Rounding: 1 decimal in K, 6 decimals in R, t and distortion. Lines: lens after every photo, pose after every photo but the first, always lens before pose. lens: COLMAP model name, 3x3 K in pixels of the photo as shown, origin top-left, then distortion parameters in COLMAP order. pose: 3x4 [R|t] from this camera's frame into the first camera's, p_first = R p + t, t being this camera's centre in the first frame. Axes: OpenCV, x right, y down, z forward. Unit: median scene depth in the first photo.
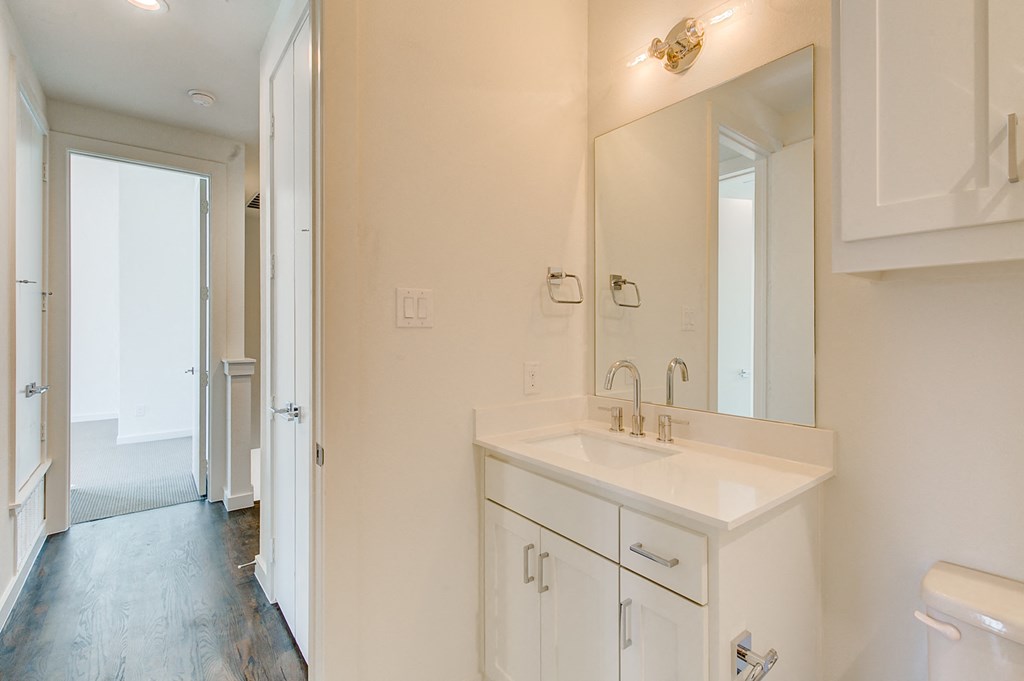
lens RADIAL K [[460.9, 0, 512.9], [0, 460.9, 335.9], [0, 0, 1]] dist [0.002889, -0.000629]
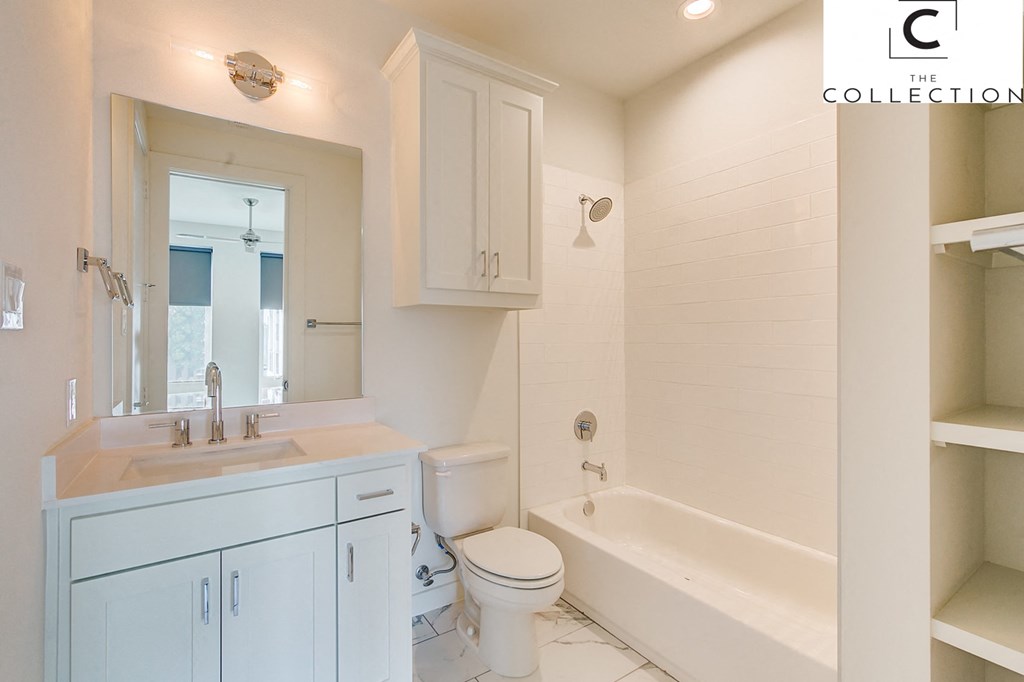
lens RADIAL K [[460.9, 0, 512.9], [0, 460.9, 336.4], [0, 0, 1]] dist [0.002889, -0.000629]
pose [[0.060430, -0.002379, 0.998170, -1.345178], [0.007619, 0.999969, 0.001922, -0.006130], [-0.998143, 0.007489, 0.060446, 0.635701]]
